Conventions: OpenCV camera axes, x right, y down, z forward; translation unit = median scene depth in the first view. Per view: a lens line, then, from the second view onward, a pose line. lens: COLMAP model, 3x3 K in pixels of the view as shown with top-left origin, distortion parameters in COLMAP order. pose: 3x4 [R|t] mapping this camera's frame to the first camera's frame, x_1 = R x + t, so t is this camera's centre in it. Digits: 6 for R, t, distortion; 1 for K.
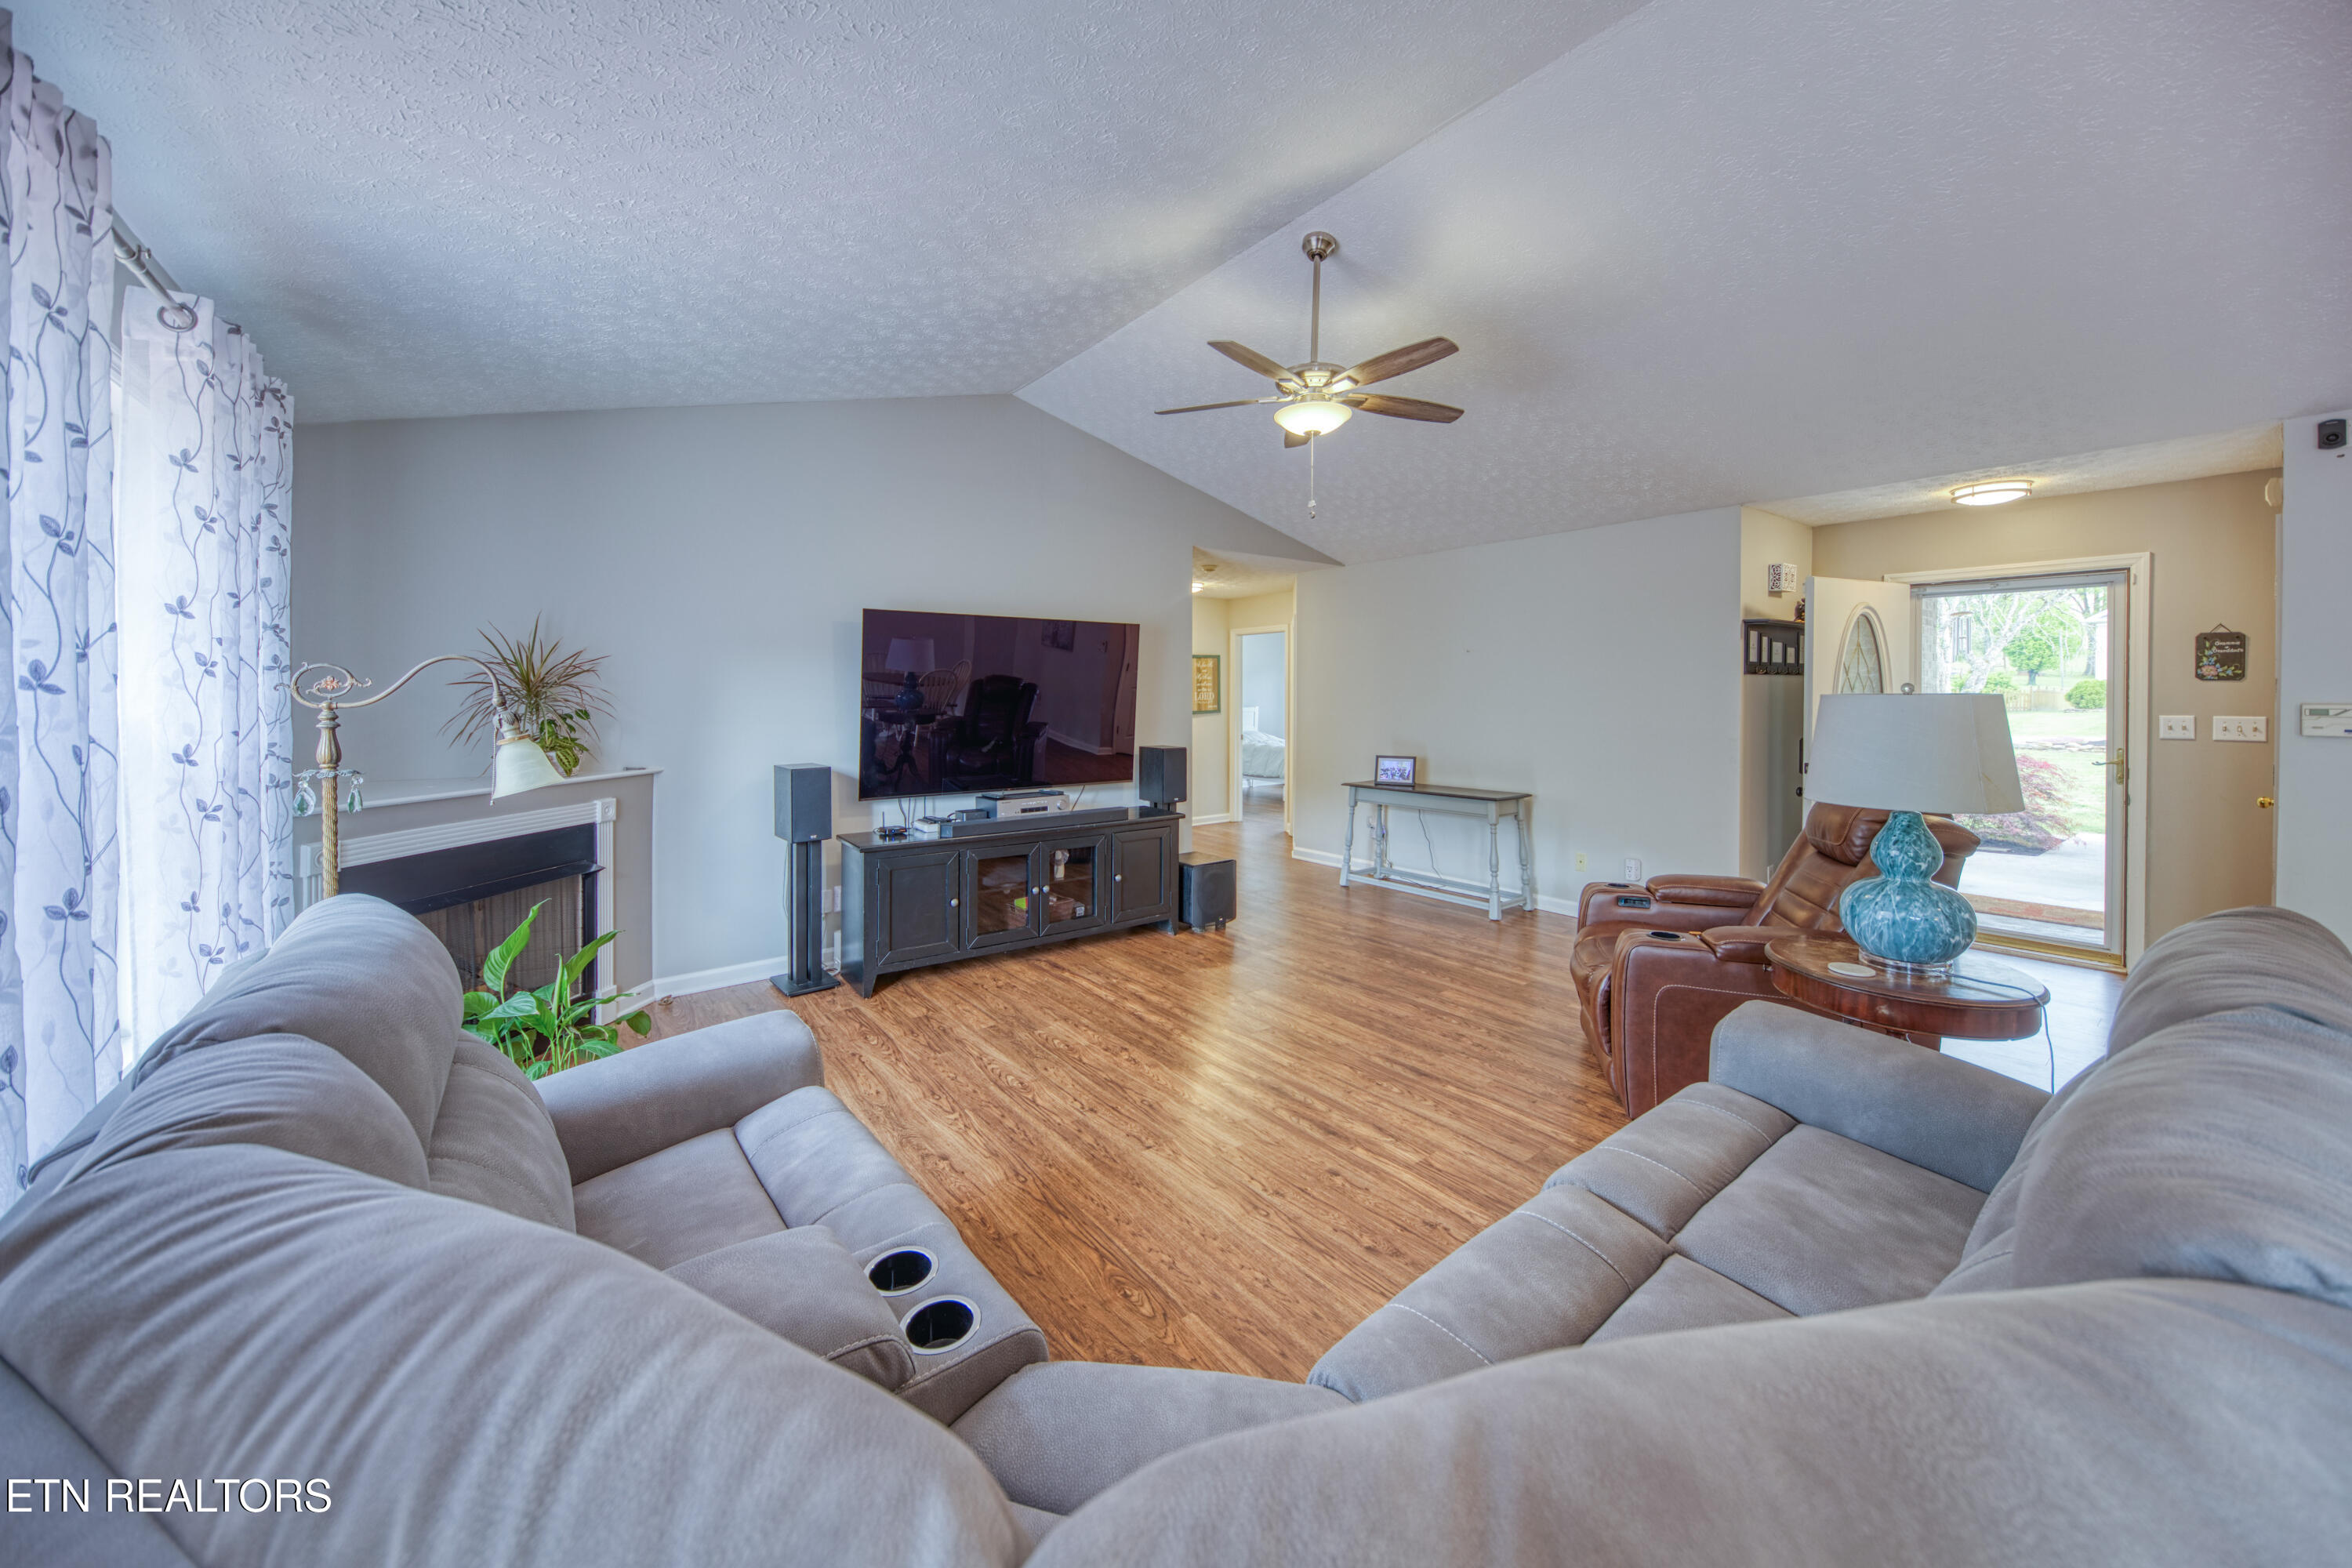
lens RADIAL K [[874.5, 0, 1166.7], [0, 874.5, 701.0], [0, 0, 1]] dist [-0.006217, -0.000334]
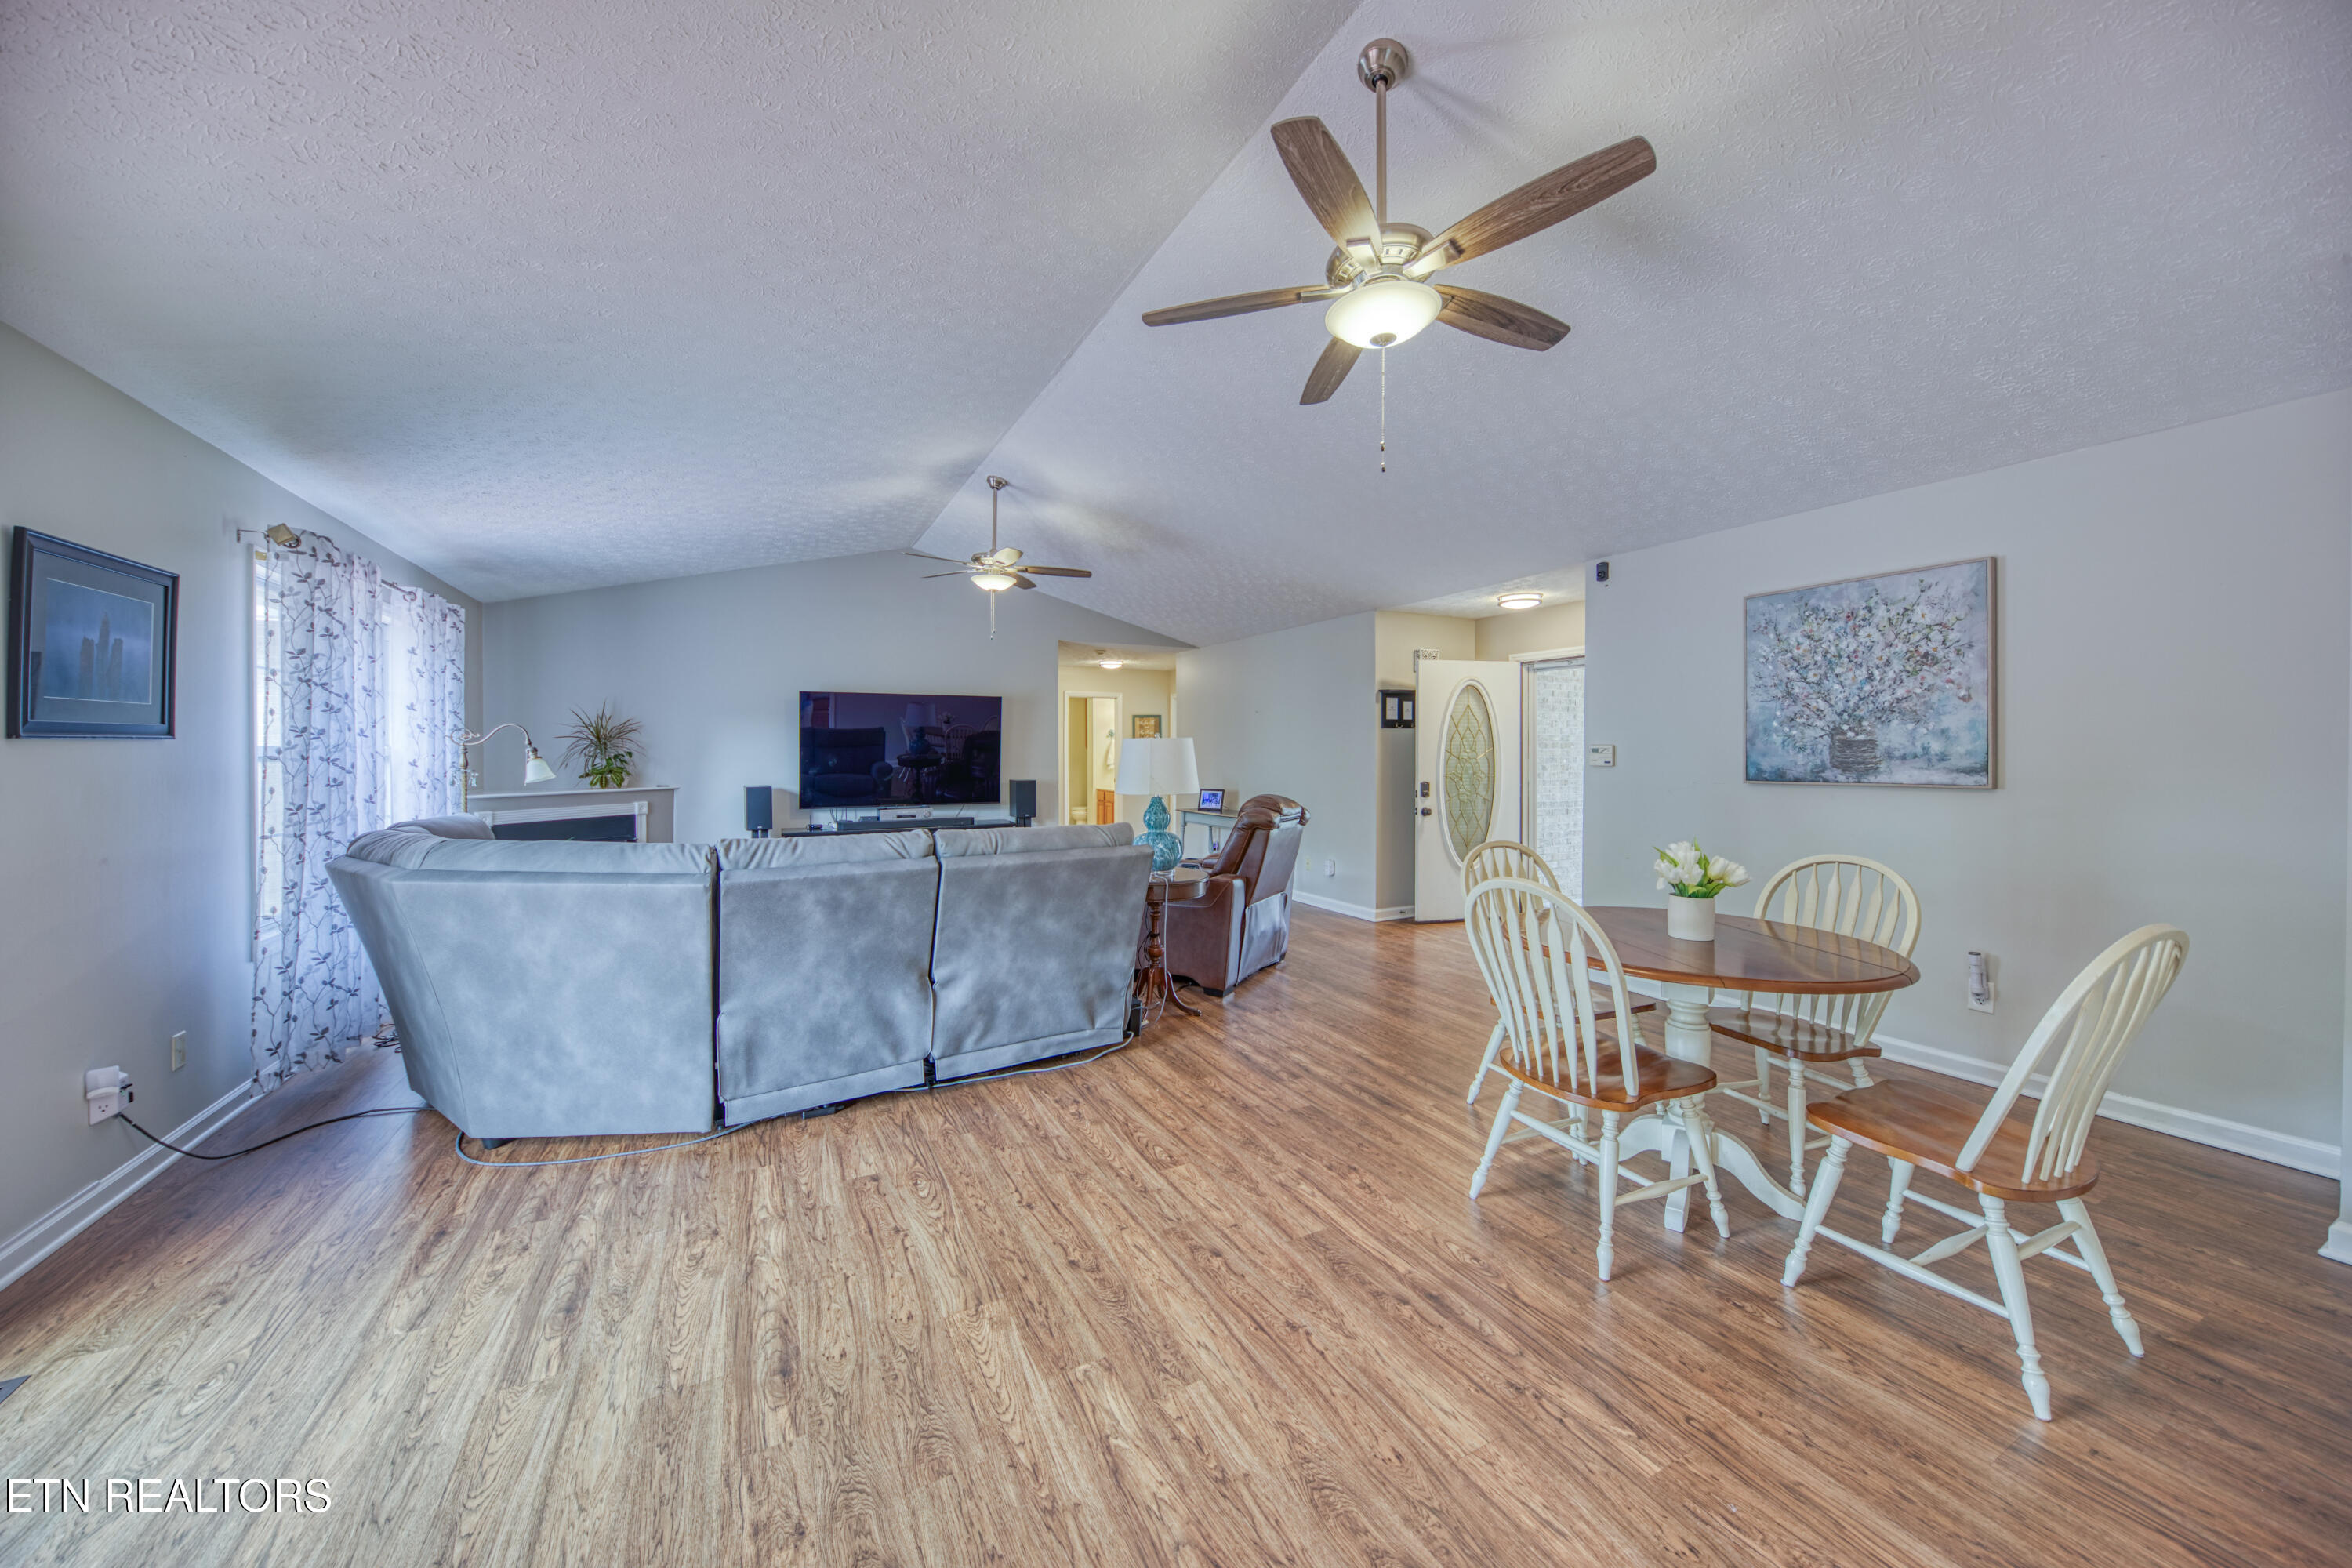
lens RADIAL K [[839.8, 0, 1179.2], [0, 839.8, 757.8], [0, 0, 1]] dist [0.000401, -0.000174]
pose [[0.987465, -0.000490, -0.157835, 0.791676], [0.000716, 0.999999, 0.001374, 0.022768], [0.157834, -0.001470, 0.987465, -0.582198]]
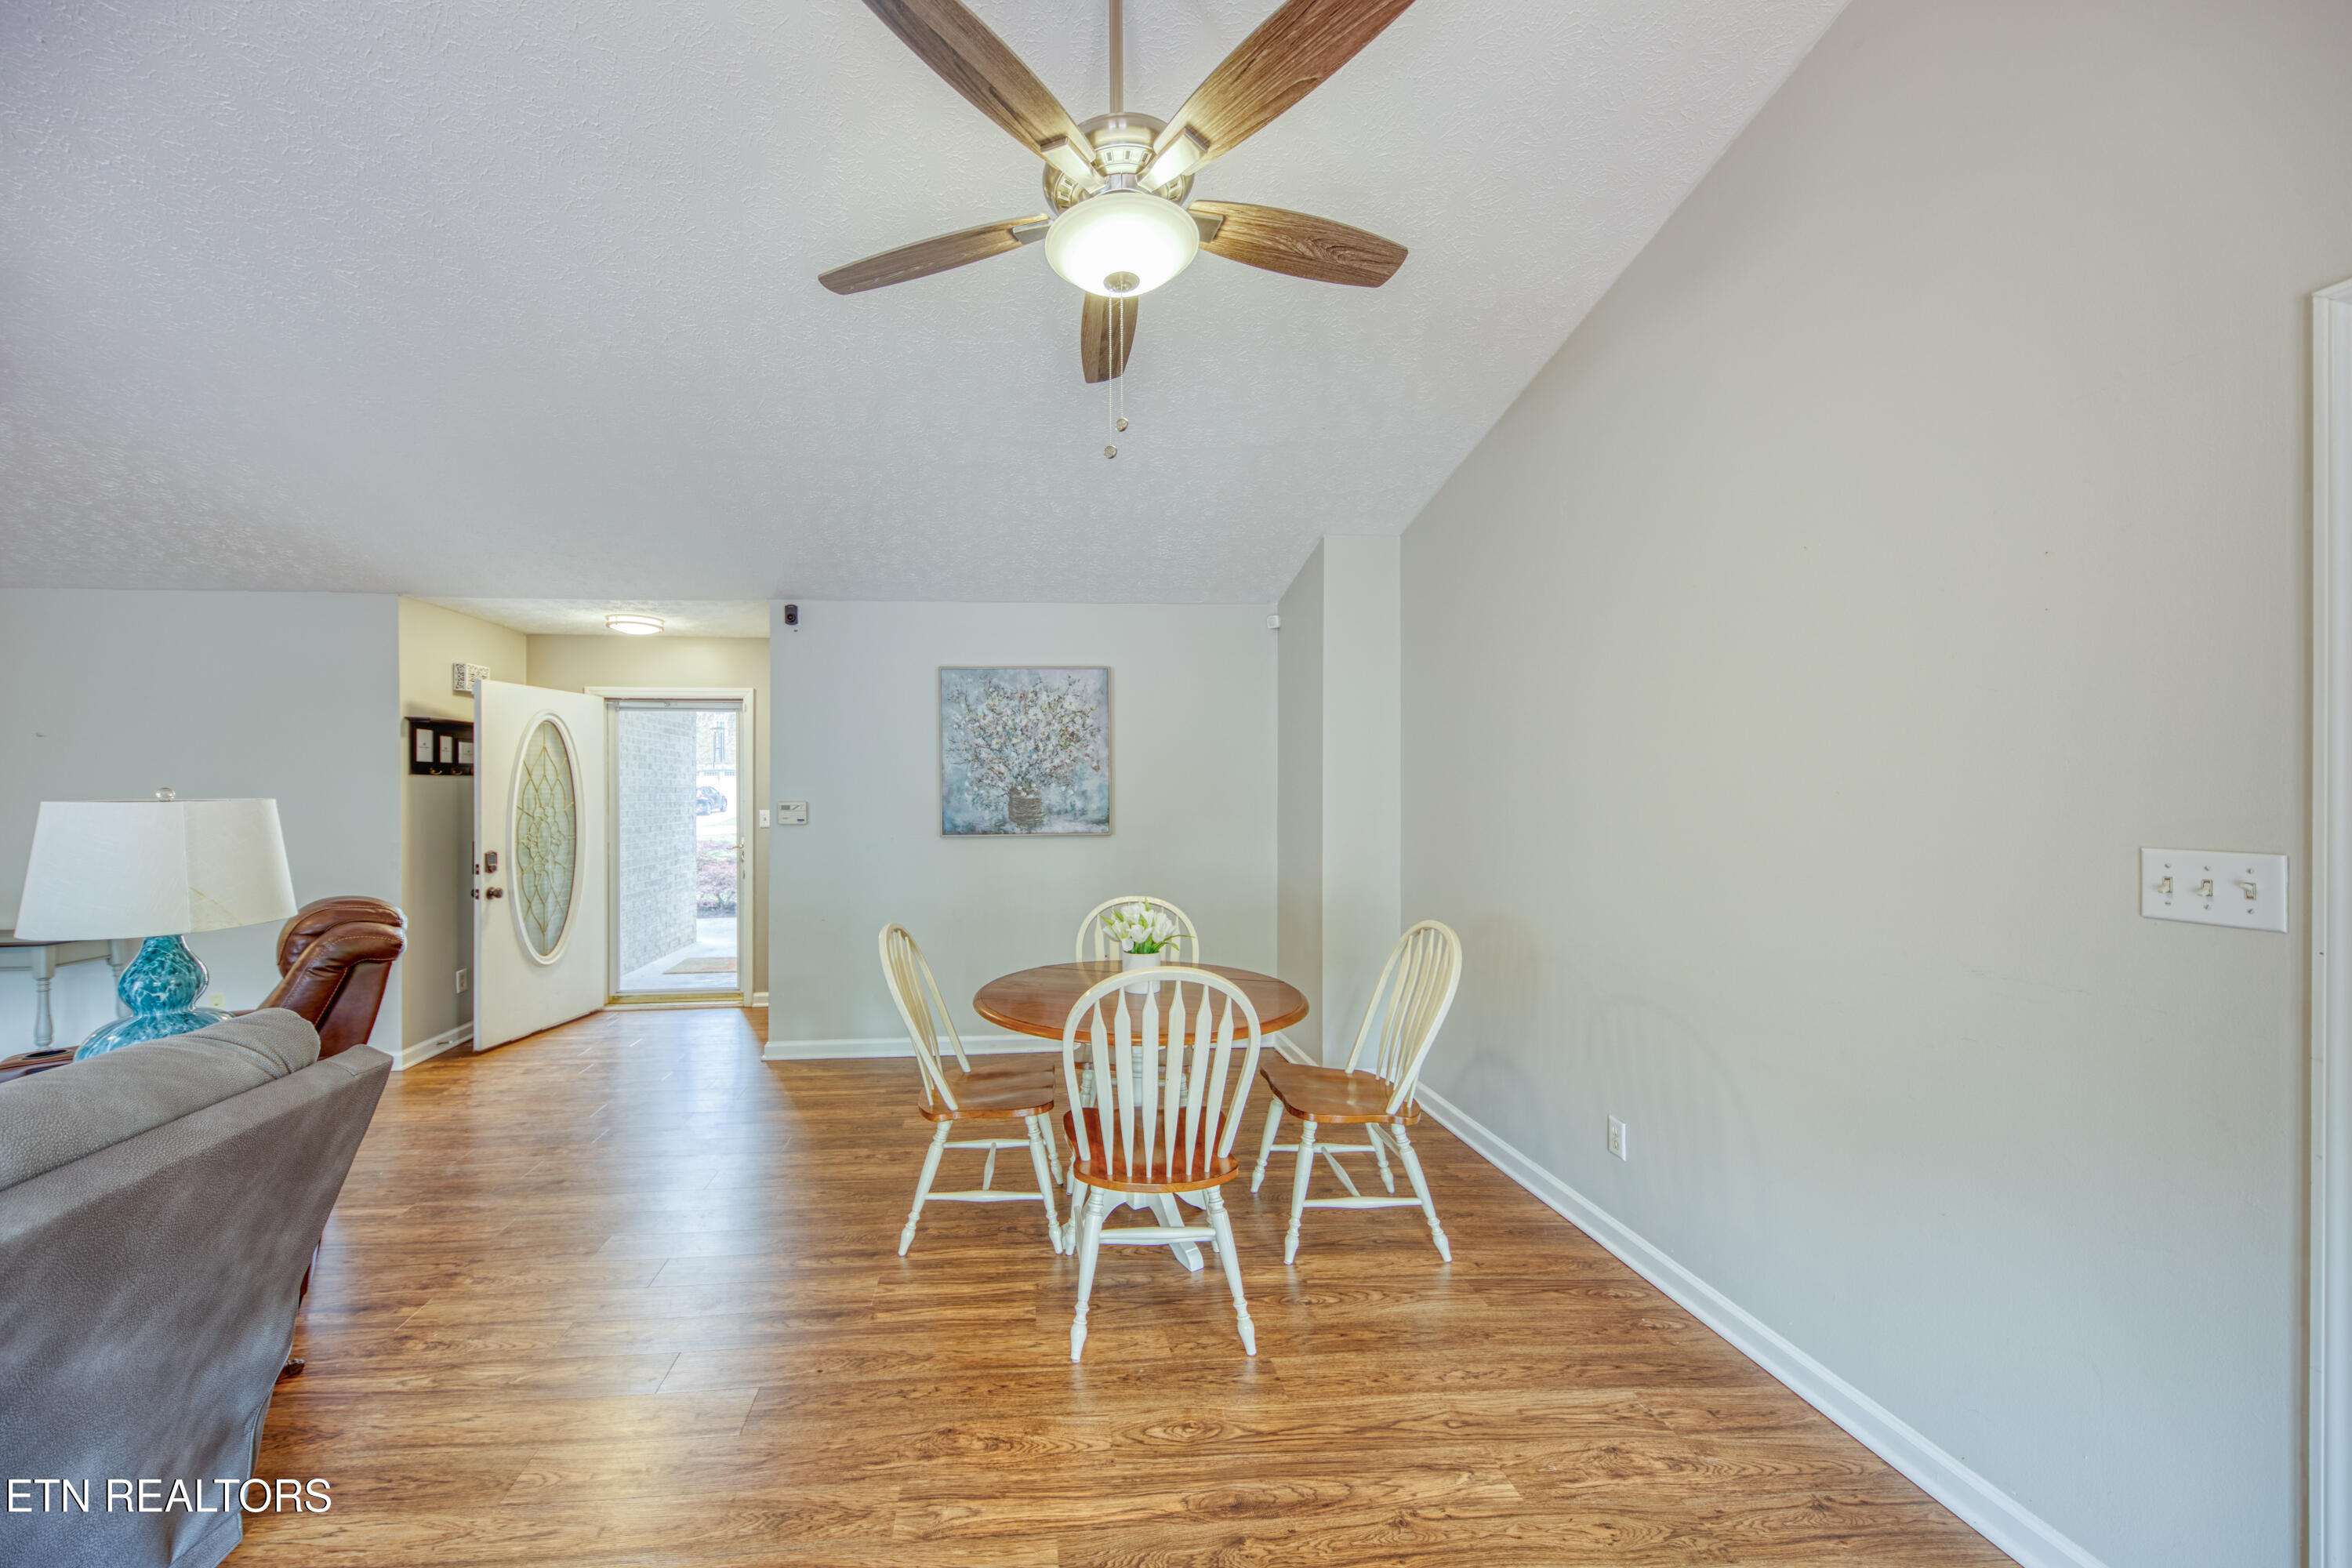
lens RADIAL K [[816.7, 0, 1185.4], [0, 816.7, 794.0], [0, 0, 1]] dist [0.013072, -0.003332]
pose [[0.541362, 0.001030, 0.840789, 0.526659], [0.007883, 0.999949, -0.006301, 0.004275], [-0.840753, 0.010039, 0.541326, -0.276503]]
